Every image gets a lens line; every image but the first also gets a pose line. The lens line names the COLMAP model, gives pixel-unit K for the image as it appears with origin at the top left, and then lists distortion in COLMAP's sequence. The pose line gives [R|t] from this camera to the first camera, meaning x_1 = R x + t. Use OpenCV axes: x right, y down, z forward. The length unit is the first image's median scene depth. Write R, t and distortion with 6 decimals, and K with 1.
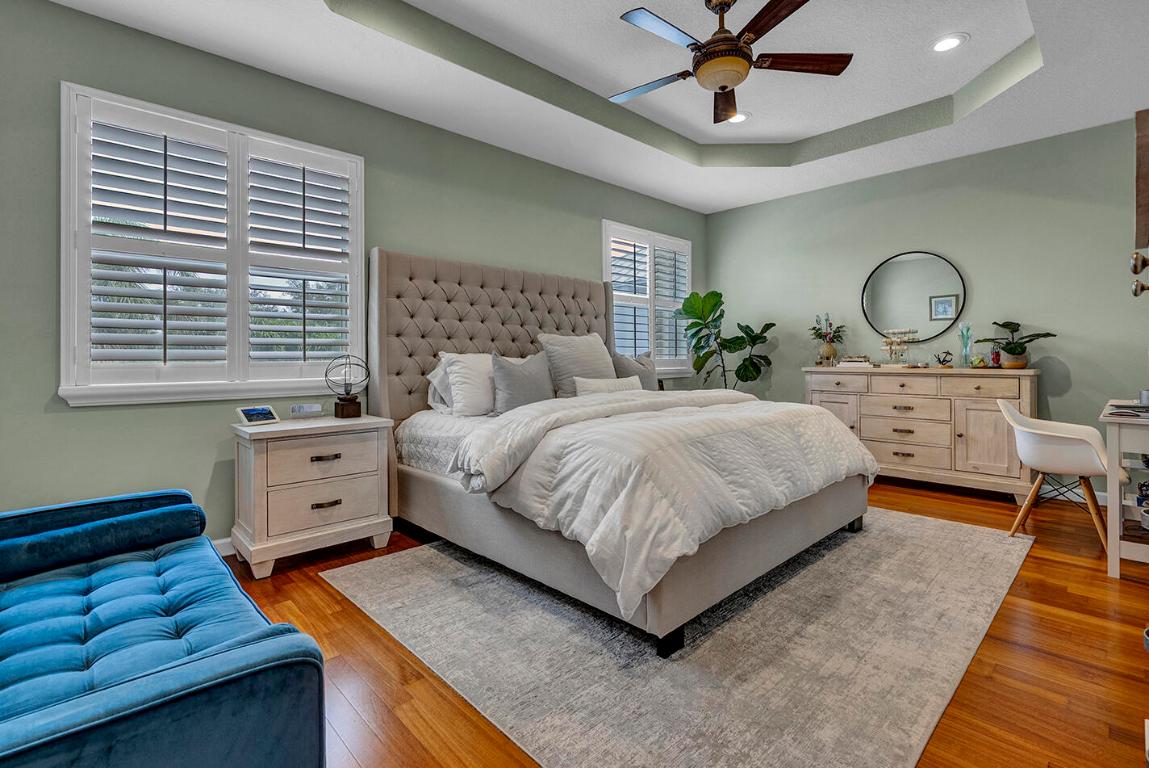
lens RADIAL K [[531.1, 0, 577.8], [0, 531.1, 356.5], [0, 0, 1]] dist [-0.005773, -0.000558]
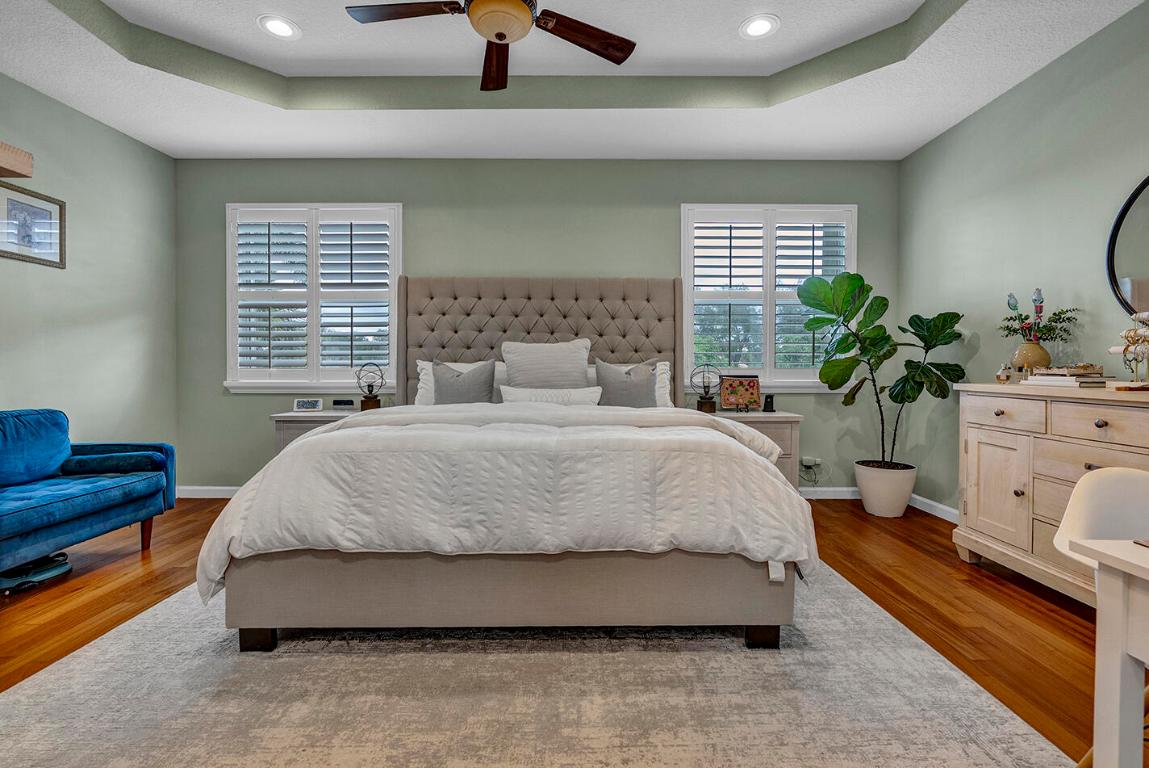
lens RADIAL K [[521.3, 0, 576.8], [0, 521.3, 375.0], [0, 0, 1]] dist [-0.005025, 0.000001]
pose [[0.728843, 0.016297, -0.684487, 0.855316], [-0.001548, 0.999753, 0.022155, -0.002625], [0.684680, -0.015088, 0.728688, 0.452672]]
